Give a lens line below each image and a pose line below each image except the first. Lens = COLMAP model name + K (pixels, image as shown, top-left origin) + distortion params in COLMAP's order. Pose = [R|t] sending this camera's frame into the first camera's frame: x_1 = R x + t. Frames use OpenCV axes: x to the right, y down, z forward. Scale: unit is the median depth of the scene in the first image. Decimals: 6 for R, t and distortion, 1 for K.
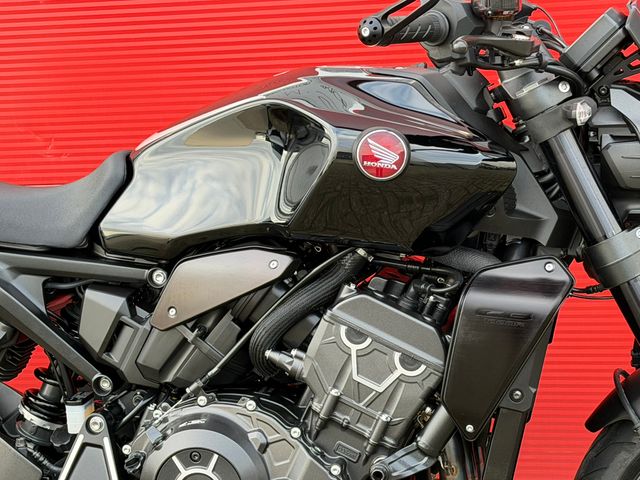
lens RADIAL K [[1549.9, 0, 332.0], [0, 1549.9, 243.9], [0, 0, 1]] dist [0.150466, 0.000000]
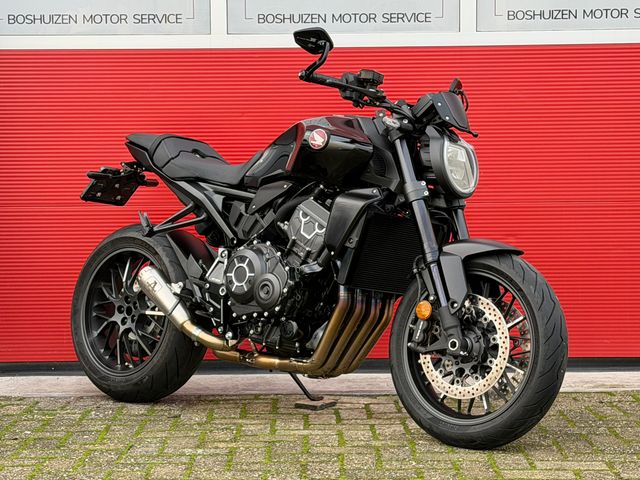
lens RADIAL K [[1549.9, 0, 319.9], [0, 1549.9, 239.6], [0, 0, 1]] dist [0.150466, 0.000000]
pose [[0.864927, 0.099851, -0.491865, 1.181682], [-0.197302, 0.968755, -0.150287, 0.437461], [0.461490, 0.227033, 0.857603, -1.010583]]
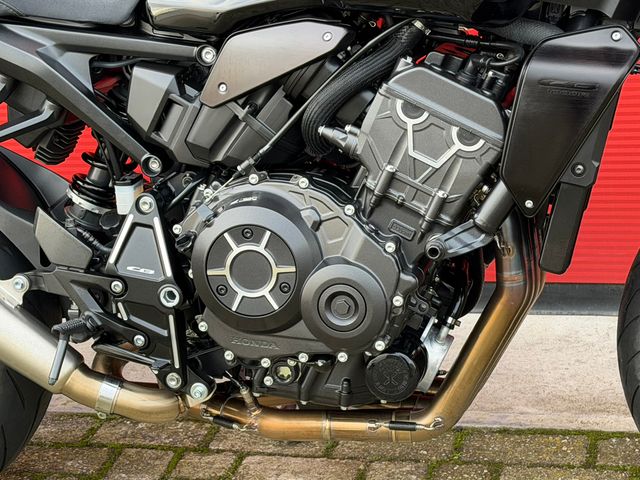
lens RADIAL K [[1549.9, 0, 318.6], [0, 1549.9, 238.2], [0, 0, 1]] dist [0.150466, 0.000000]
pose [[0.999538, 0.005465, -0.029896, -0.013165], [-0.002710, 0.995810, 0.091407, 0.048709], [0.030270, -0.091284, 0.995365, 0.024531]]
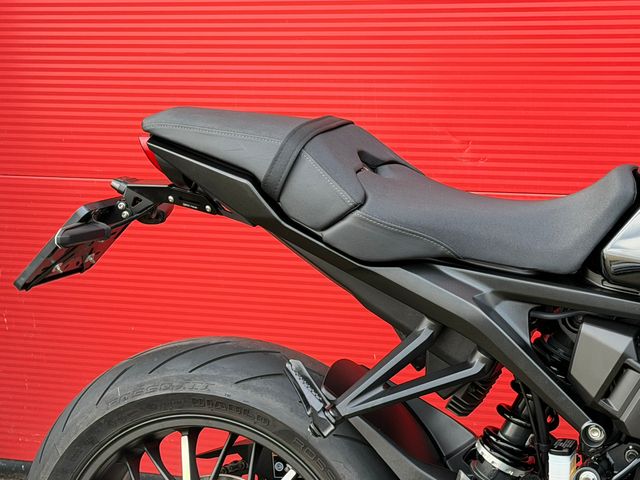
lens RADIAL K [[1549.9, 0, 317.1], [0, 1549.9, 241.1], [0, 0, 1]] dist [0.150466, 0.000000]
pose [[0.987650, 0.066569, -0.141828, -0.191933], [-0.066387, 0.997776, 0.006015, -0.012384], [0.141913, 0.003475, 0.989873, 0.122877]]
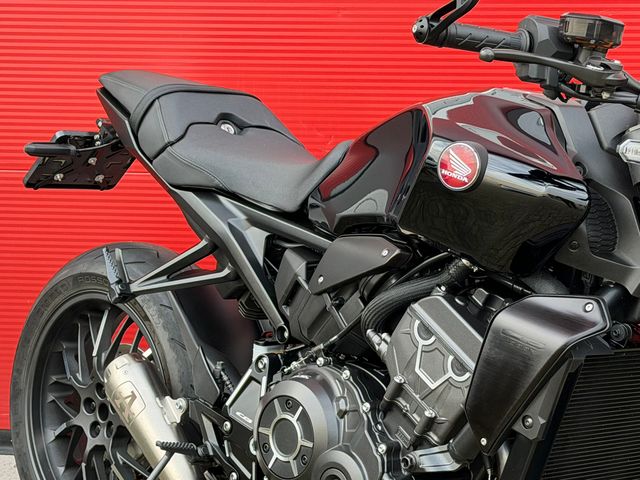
lens RADIAL K [[1549.9, 0, 330.1], [0, 1549.9, 247.9], [0, 0, 1]] dist [0.150466, 0.000000]
pose [[0.806439, 0.204706, -0.554753, 0.524739], [-0.224751, 0.973869, 0.032643, -0.016806], [0.546939, 0.098357, 0.831375, 0.067473]]
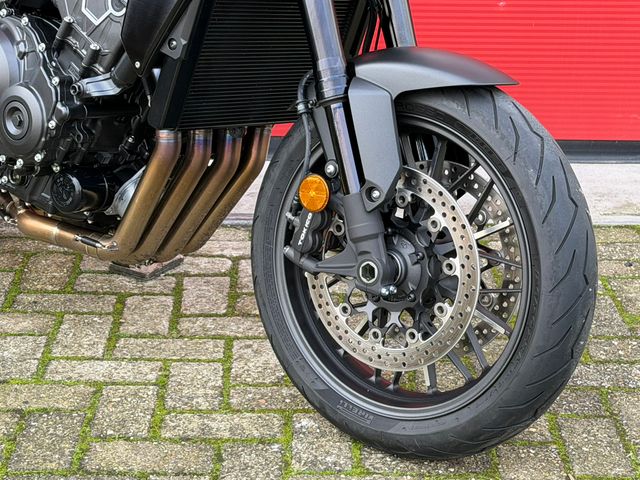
lens RADIAL K [[1549.9, 0, 321.5], [0, 1549.9, 241.2], [0, 0, 1]] dist [0.150466, 0.000000]
pose [[0.871510, 0.249750, -0.422013, 0.713584], [-0.216048, 0.968118, 0.126771, 0.064018], [0.440220, -0.019307, 0.897682, -0.017233]]
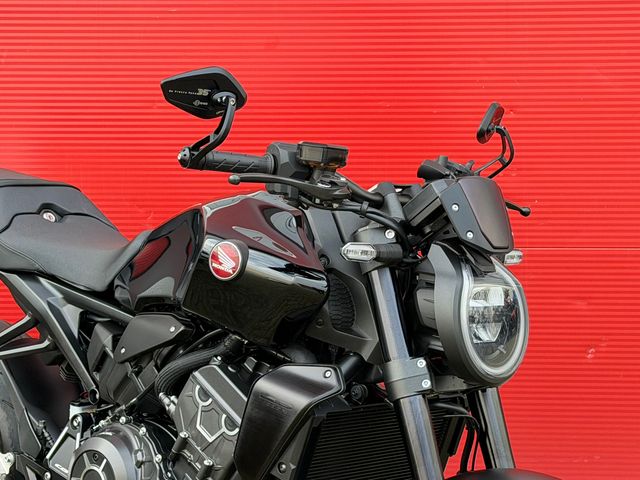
lens RADIAL K [[1549.9, 0, 320.7], [0, 1549.9, 246.6], [0, 0, 1]] dist [0.150466, 0.000000]
pose [[0.848186, 0.178380, -0.498759, 0.699984], [-0.205558, 0.978645, 0.000441, -0.080275], [0.488187, 0.102150, 0.866741, -0.089874]]
